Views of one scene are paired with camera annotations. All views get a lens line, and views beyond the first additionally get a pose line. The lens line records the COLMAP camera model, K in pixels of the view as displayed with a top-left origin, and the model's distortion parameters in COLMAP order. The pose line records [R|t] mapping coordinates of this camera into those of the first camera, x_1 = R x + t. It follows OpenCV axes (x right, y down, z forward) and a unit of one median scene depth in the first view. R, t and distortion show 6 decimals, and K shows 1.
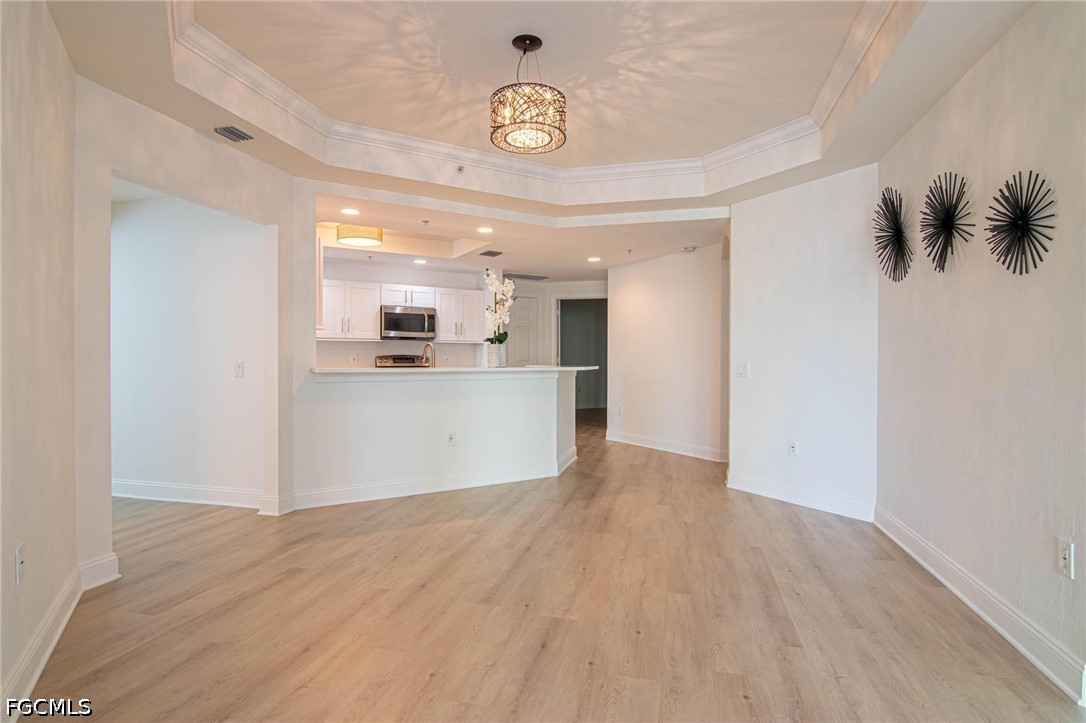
lens RADIAL K [[559.1, 0, 543.0], [0, 559.1, 361.5], [0, 0, 1]] dist [-0.000212, -0.015956]
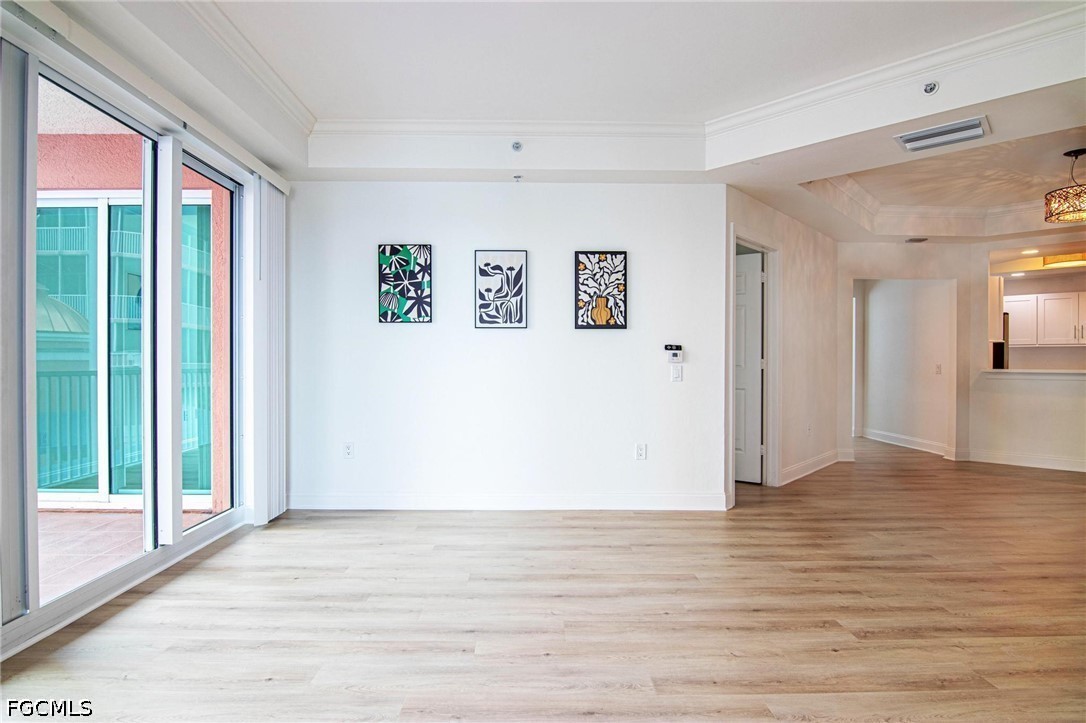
lens RADIAL K [[559.1, 0, 543.0], [0, 559.1, 361.5], [0, 0, 1]] dist [-0.000212, -0.015956]
pose [[0.266094, 0.002534, -0.963944, 0.702432], [-0.005896, 0.999982, 0.001001, -0.003110], [0.963929, 0.005417, 0.266104, -0.530744]]
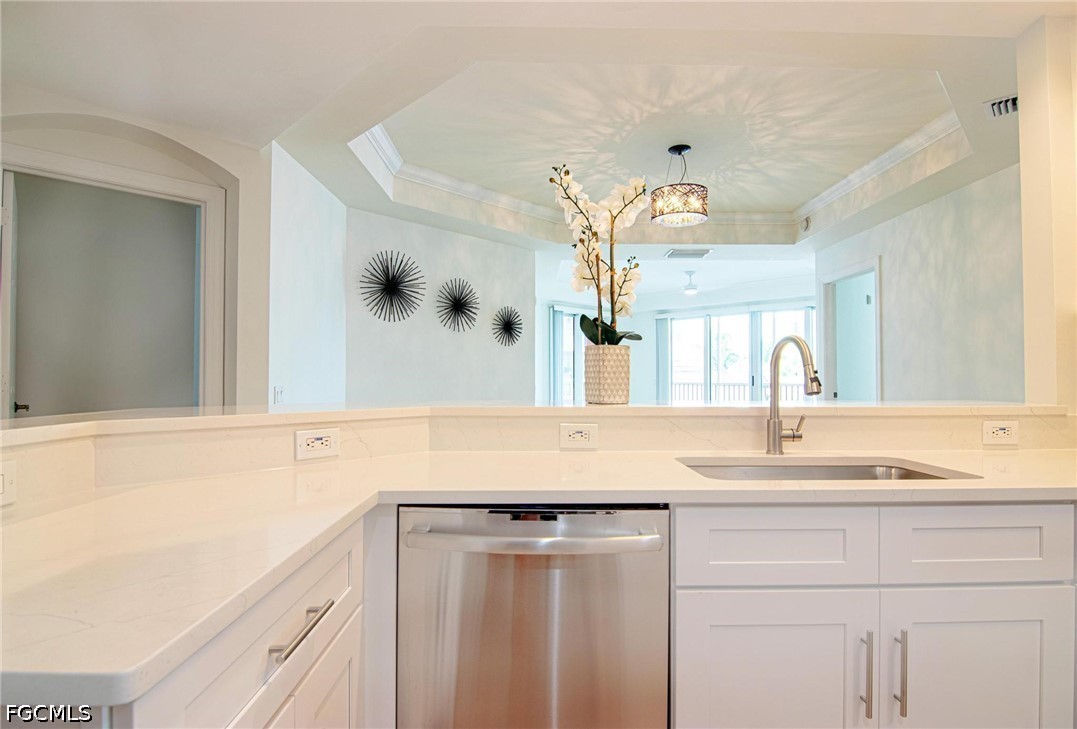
lens RADIAL K [[554.0, 0, 538.5], [0, 554.0, 364.5], [0, 0, 1]] dist [0.000651, 0.000046]
pose [[-0.860093, 0.003745, 0.510123, -0.299773], [0.002213, 0.999991, -0.003611, -0.025642], [-0.510132, -0.001977, -0.860094, 1.660885]]
